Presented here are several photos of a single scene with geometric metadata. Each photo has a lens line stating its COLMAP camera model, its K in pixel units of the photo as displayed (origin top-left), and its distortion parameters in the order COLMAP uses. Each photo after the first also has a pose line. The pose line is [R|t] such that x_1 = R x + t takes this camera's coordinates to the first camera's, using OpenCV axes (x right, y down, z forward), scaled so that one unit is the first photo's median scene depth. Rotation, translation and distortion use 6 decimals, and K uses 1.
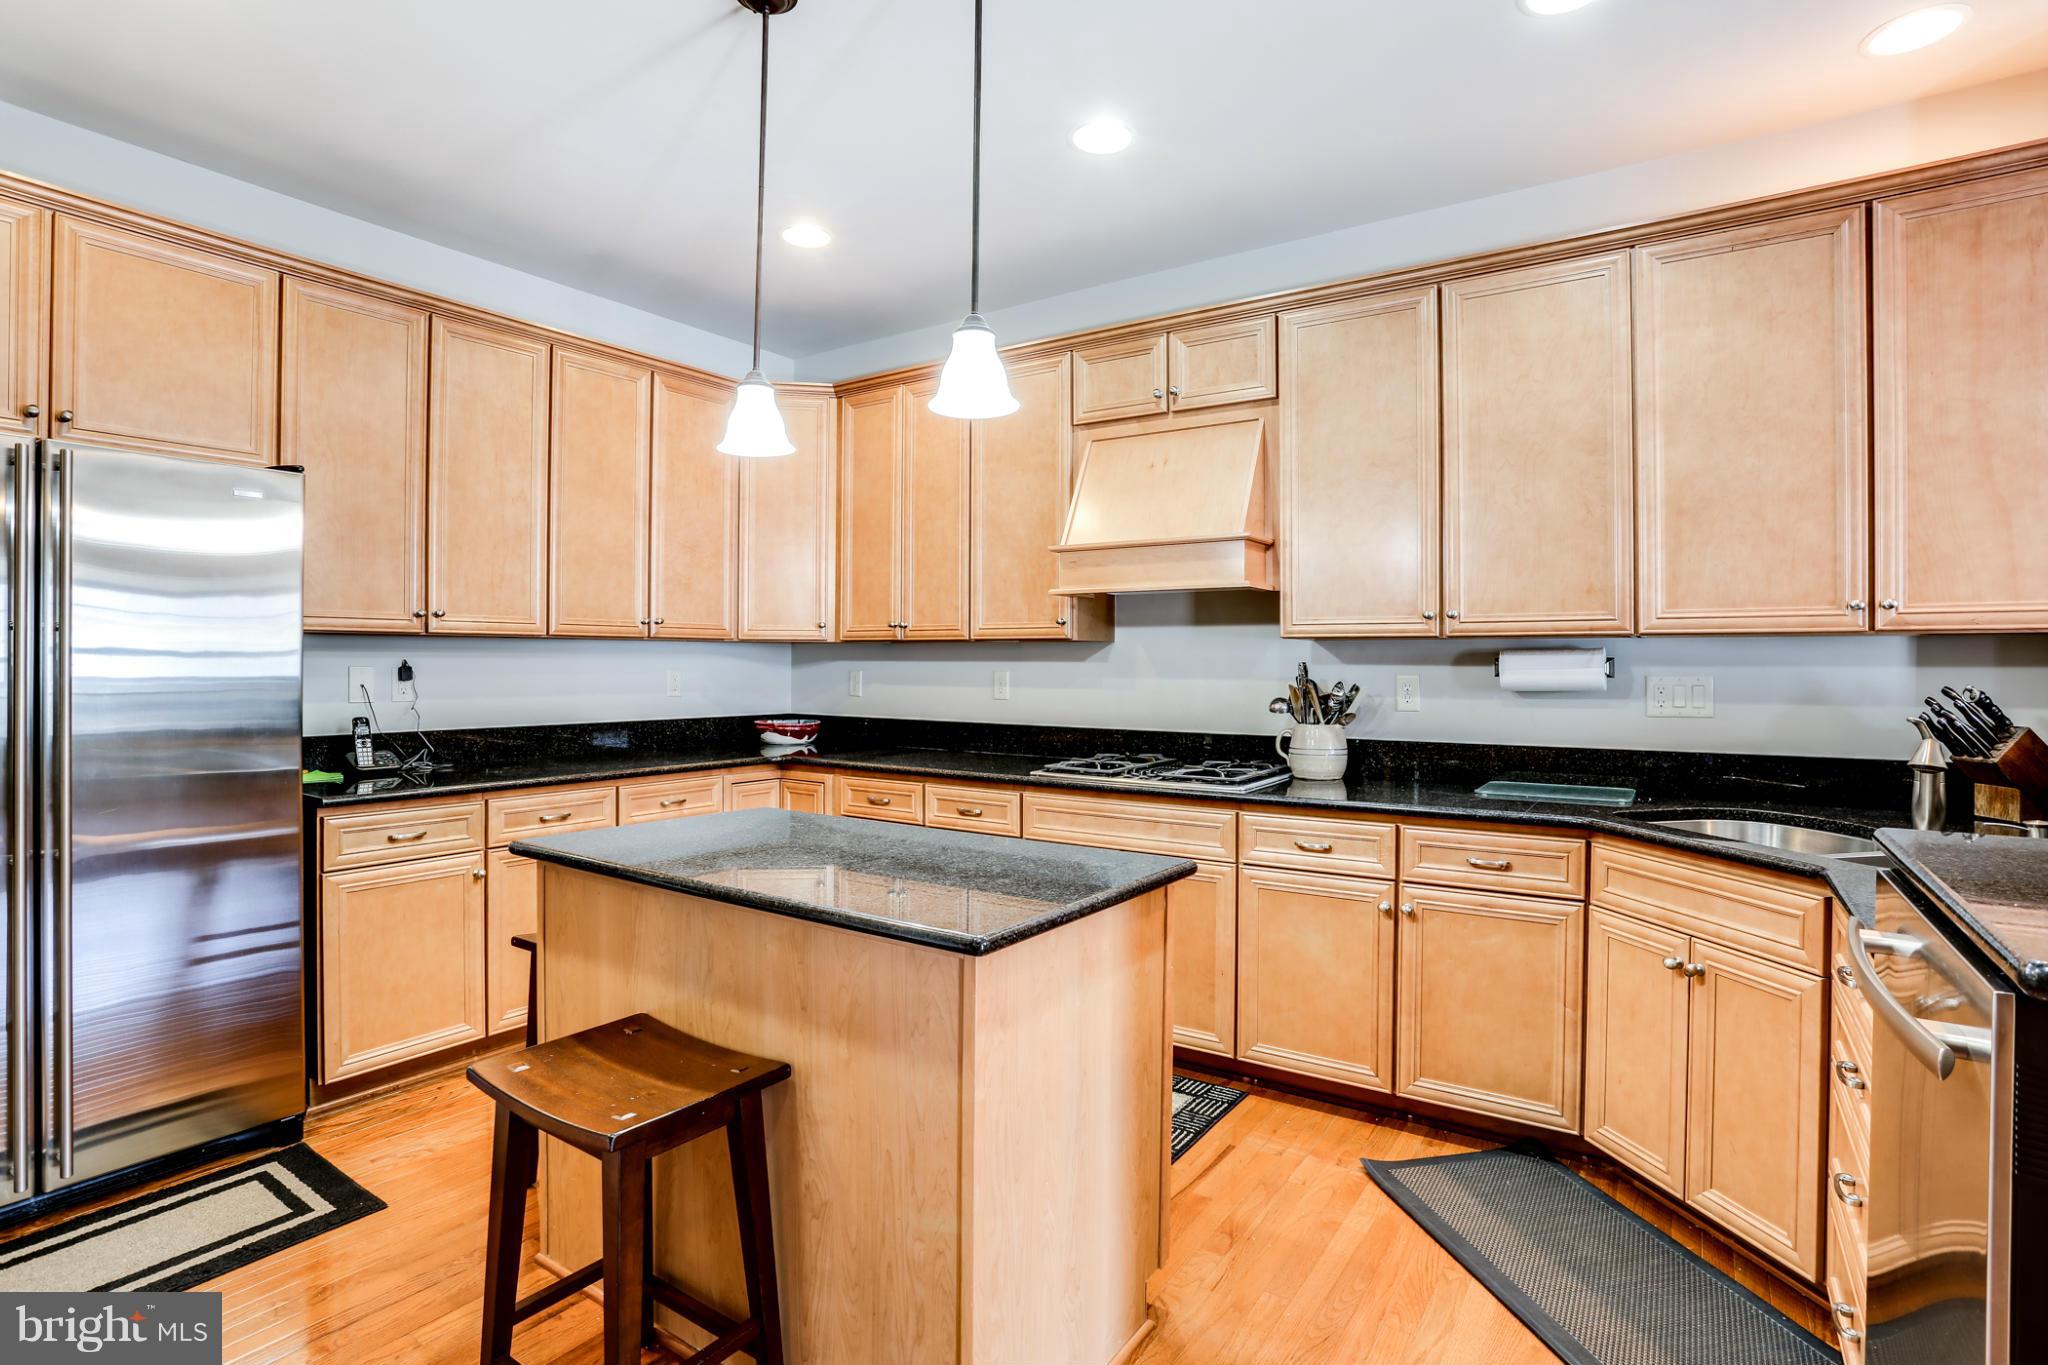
lens RADIAL K [[1032.7, 0, 1070.0], [0, 1032.7, 663.0], [0, 0, 1]] dist [-0.037588, 0.001518]
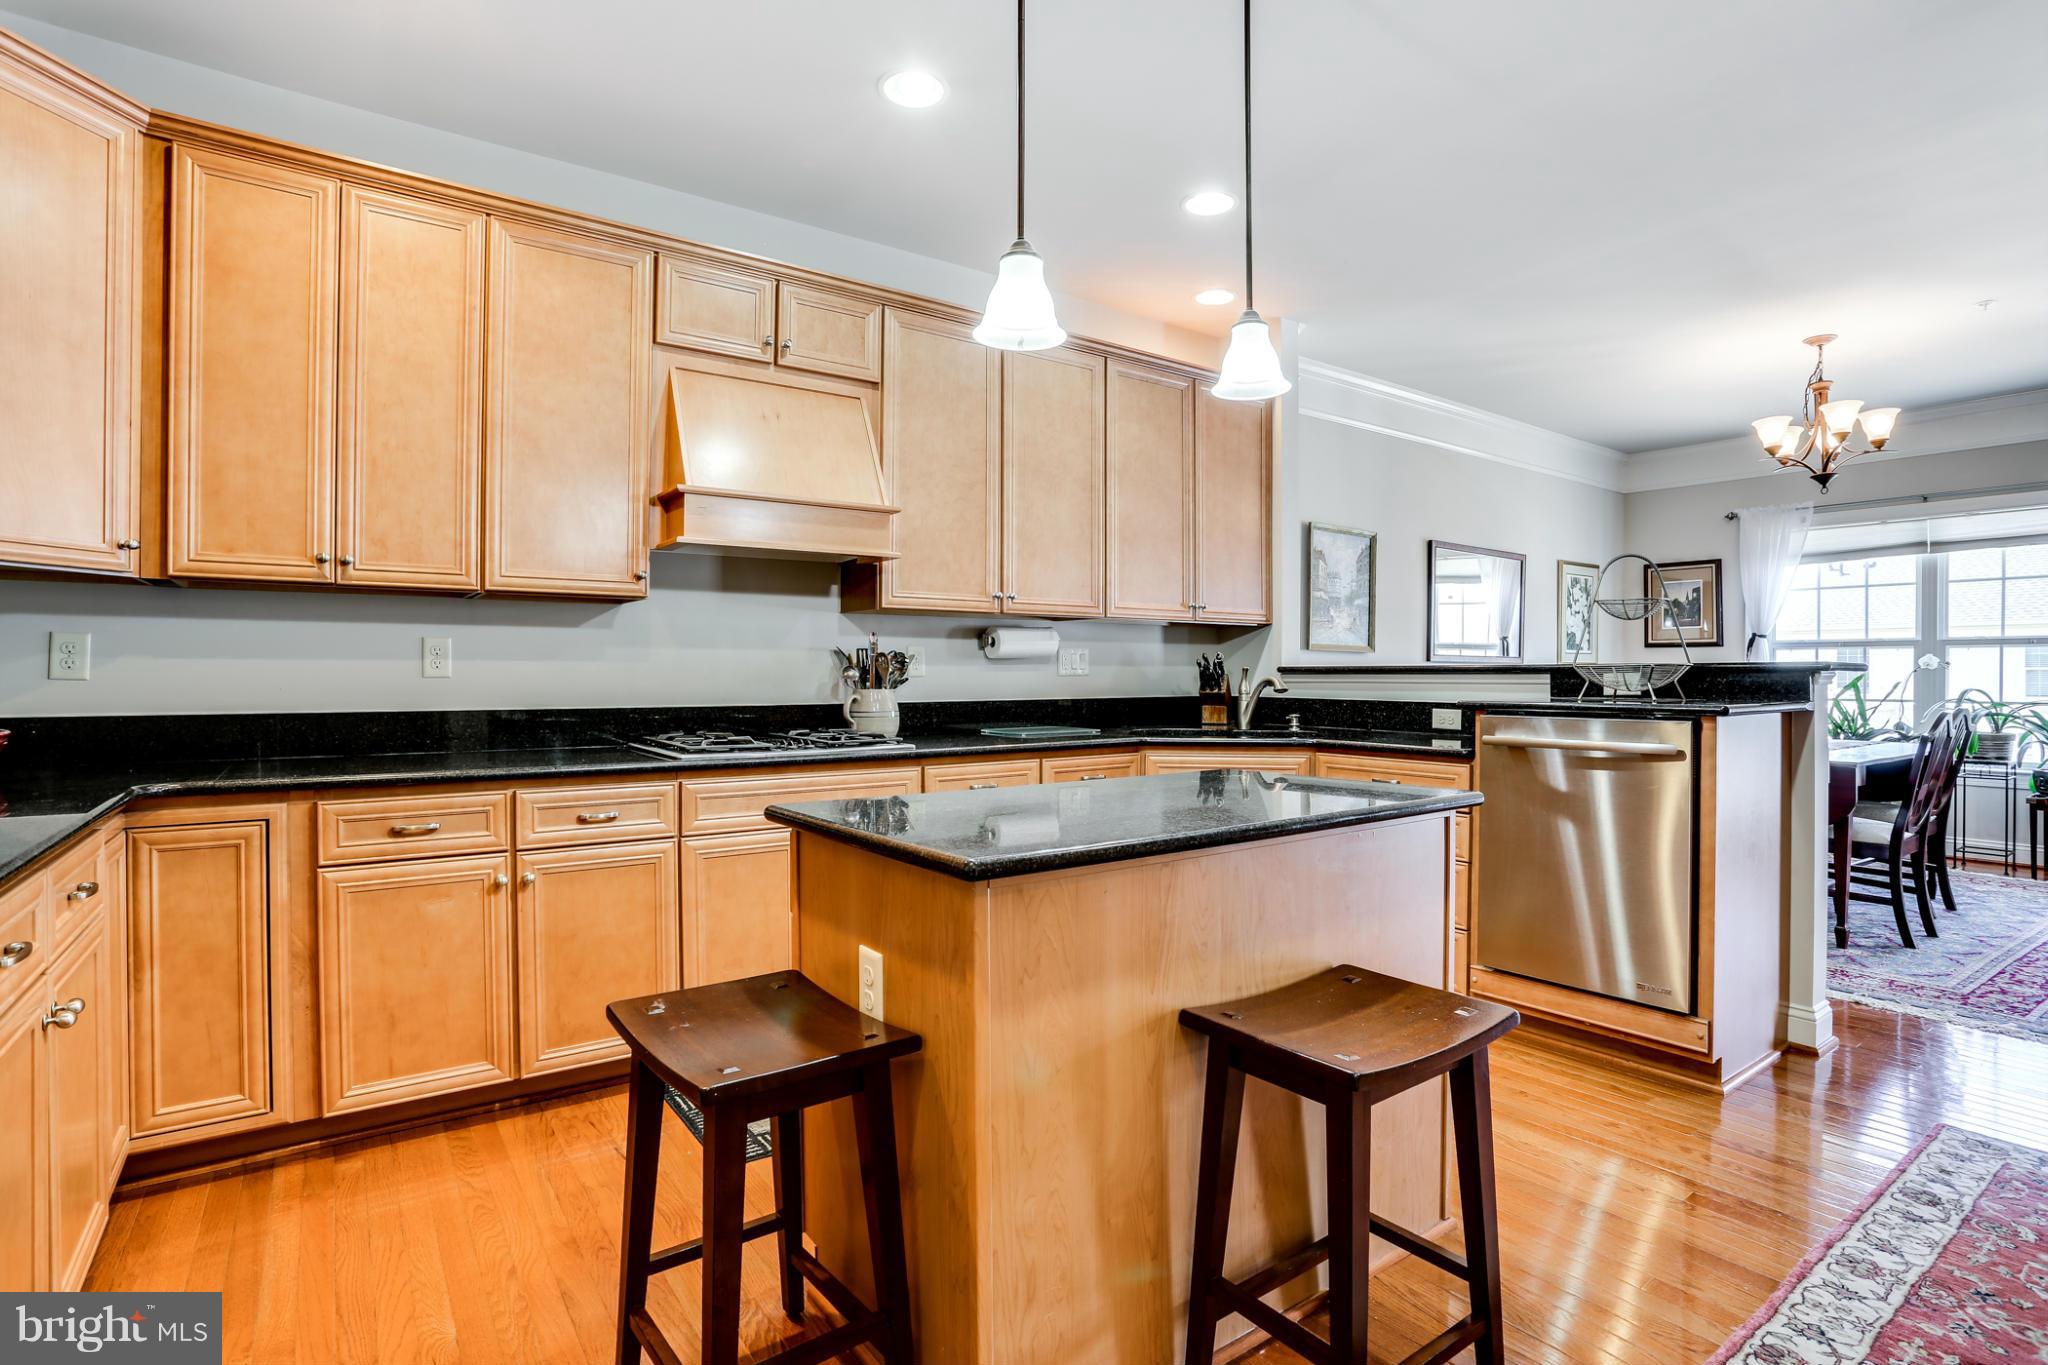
lens RADIAL K [[1026.9, 0, 1017.7], [0, 1026.9, 679.1], [0, 0, 1]] dist [-0.025850, 0.002840]
pose [[0.353845, -0.011938, 0.935228, -0.738804], [-0.000831, 0.999914, 0.013078, 0.034329], [-0.935304, -0.005405, 0.353804, 0.477968]]
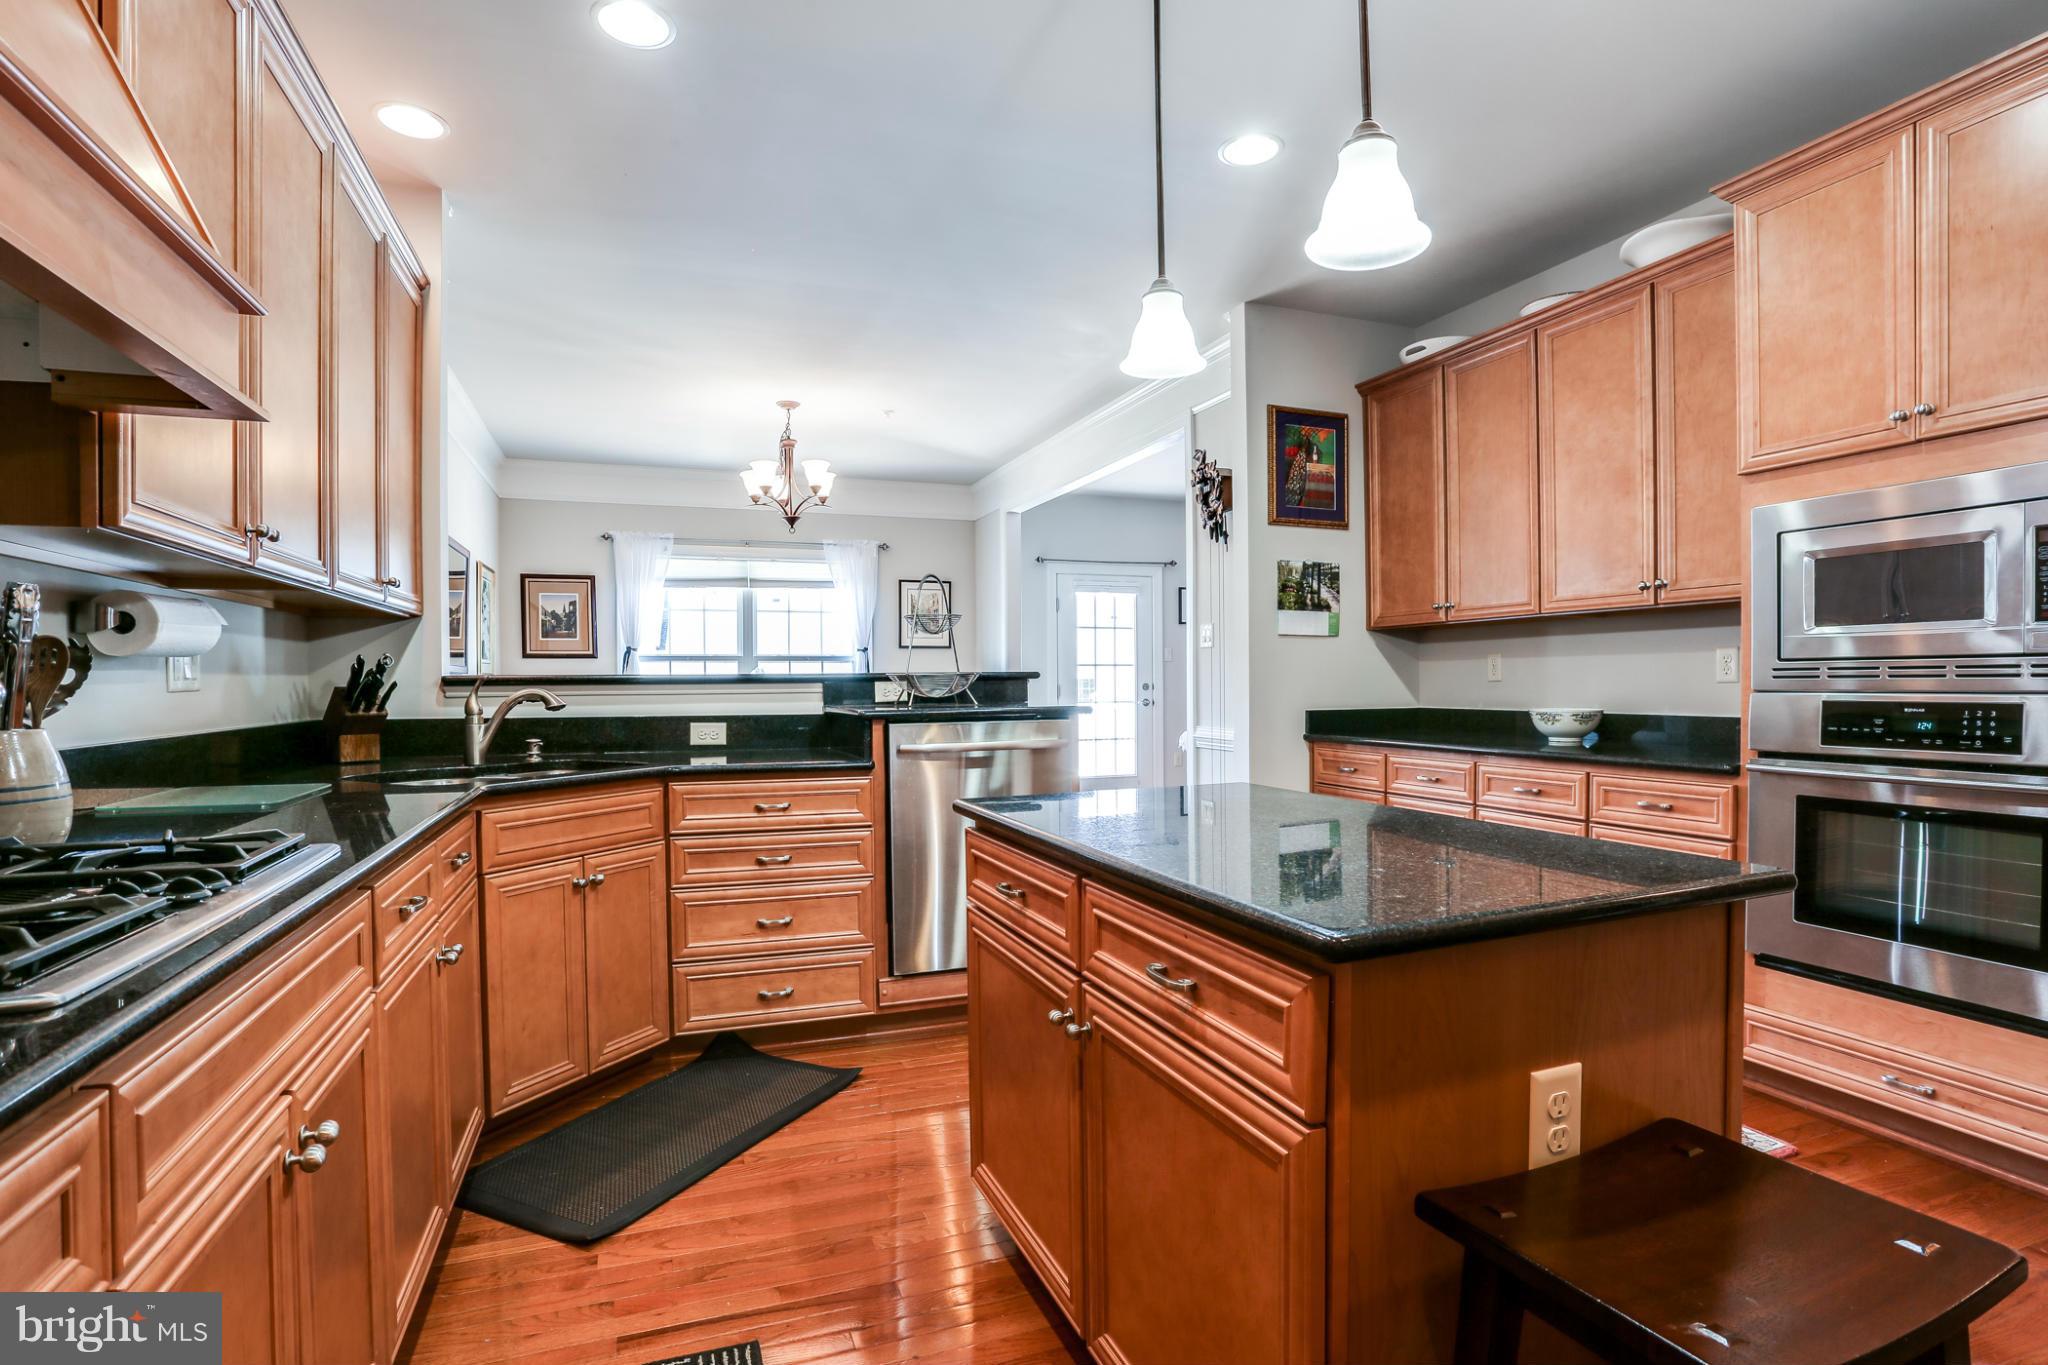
lens RADIAL K [[1026.9, 0, 1009.5], [0, 1026.9, 690.8], [0, 0, 1]] dist [-0.025850, 0.002840]
pose [[-0.793949, -0.007212, 0.607942, -0.346758], [-0.000360, 0.999935, 0.011392, 0.038945], [-0.607985, 0.008826, -0.793900, 1.092725]]
